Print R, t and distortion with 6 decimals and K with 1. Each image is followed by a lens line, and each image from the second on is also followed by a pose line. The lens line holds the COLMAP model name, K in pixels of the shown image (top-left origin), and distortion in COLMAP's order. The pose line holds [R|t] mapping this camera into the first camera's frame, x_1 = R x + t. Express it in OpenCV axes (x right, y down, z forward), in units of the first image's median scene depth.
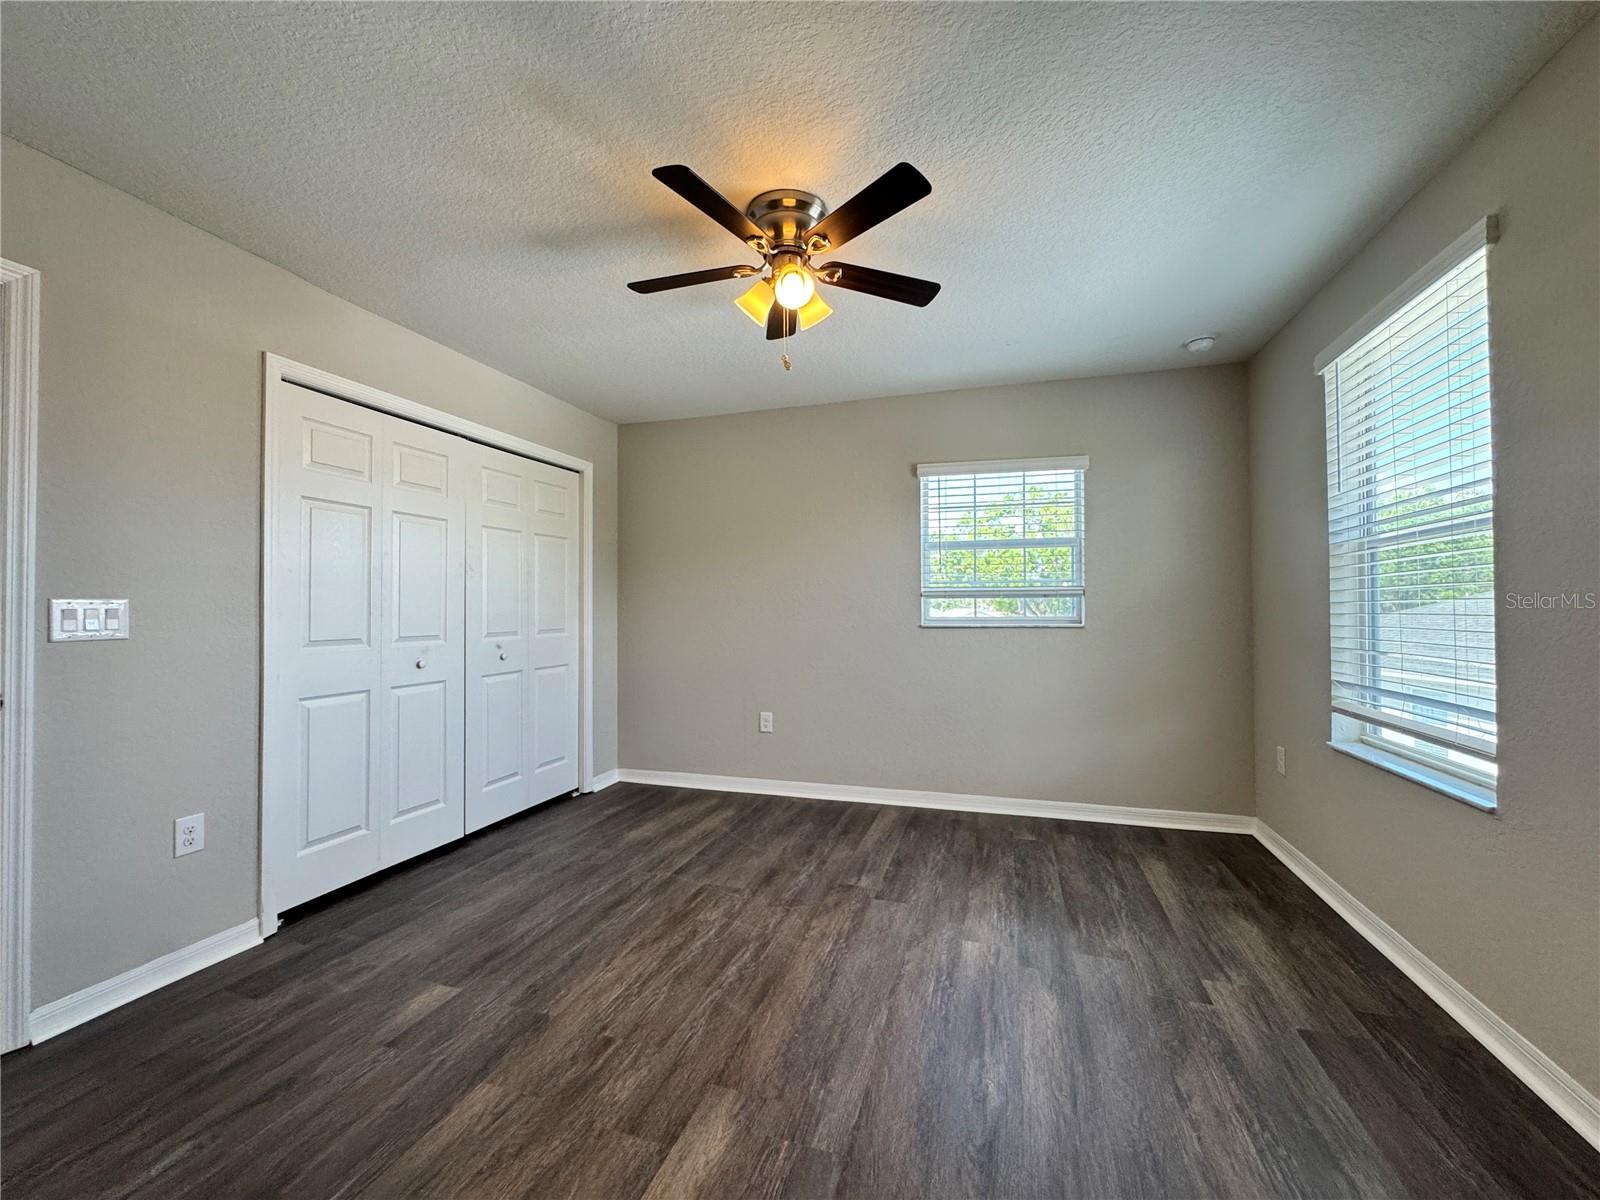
lens RADIAL K [[637.4, 0, 799.7], [0, 637.4, 599.0], [0, 0, 1]] dist [-0.004546, 0.001435]
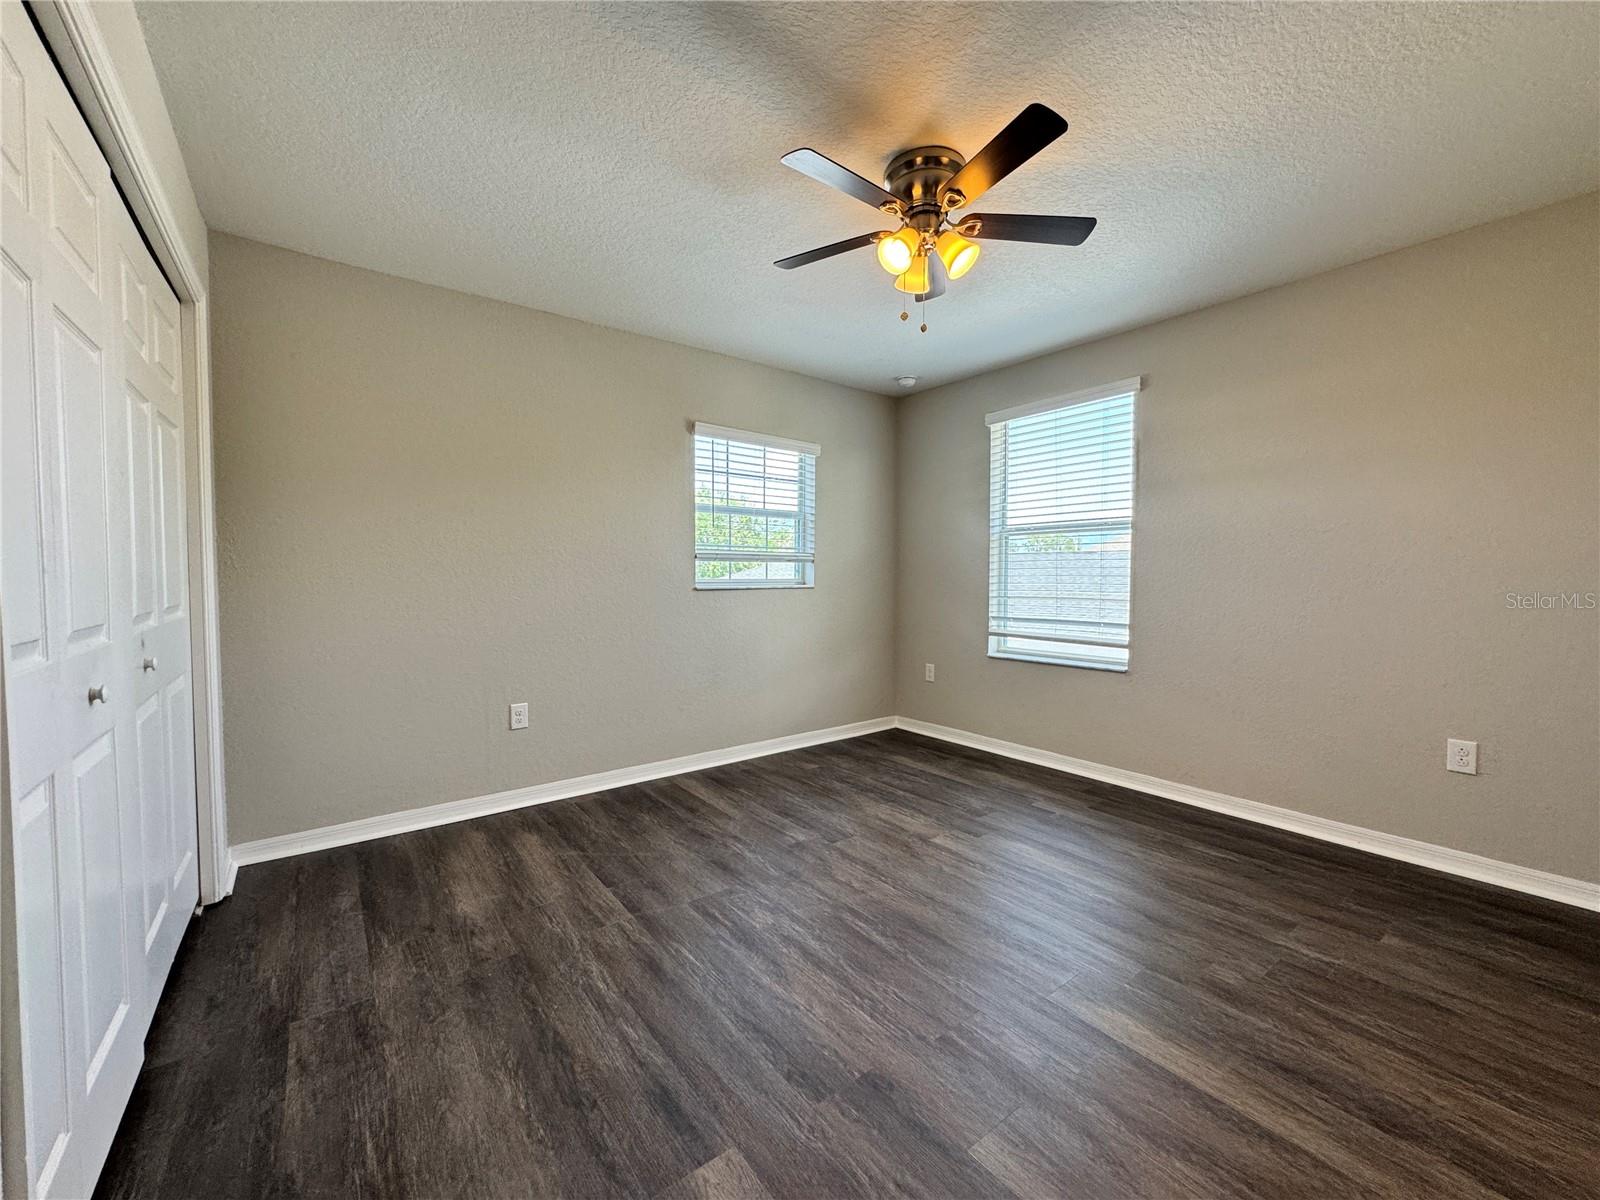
lens RADIAL K [[637.4, 0, 799.9], [0, 637.4, 599.3], [0, 0, 1]] dist [-0.004546, 0.001435]
pose [[0.572757, -0.027815, 0.819253, -0.752175], [-0.018854, 0.998713, 0.047089, 0.014293], [-0.819508, -0.042417, 0.571495, 0.441095]]
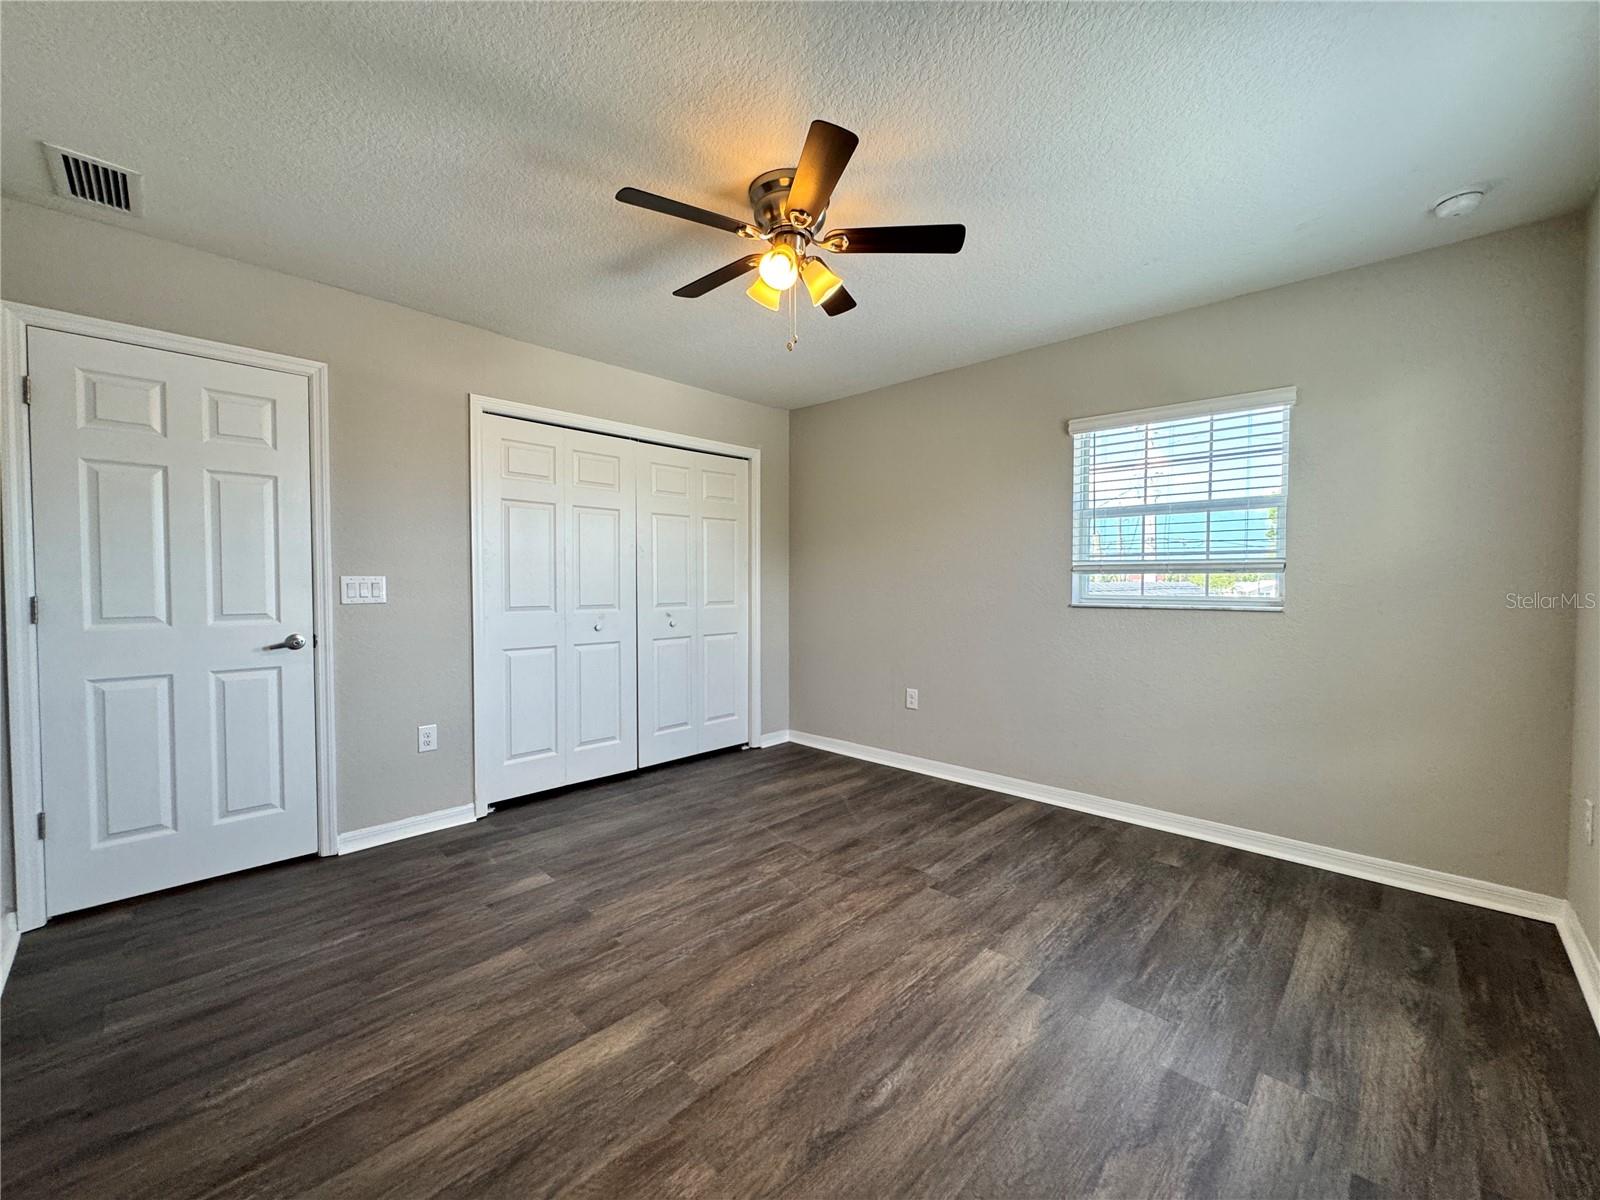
lens RADIAL K [[637.4, 0, 800.0], [0, 637.4, 599.1], [0, 0, 1]] dist [-0.004546, 0.001435]
pose [[0.897264, 0.017533, -0.441147, 0.348465], [0.001731, 0.999064, 0.043228, -0.006873], [0.441492, -0.039550, 0.896393, 0.065146]]
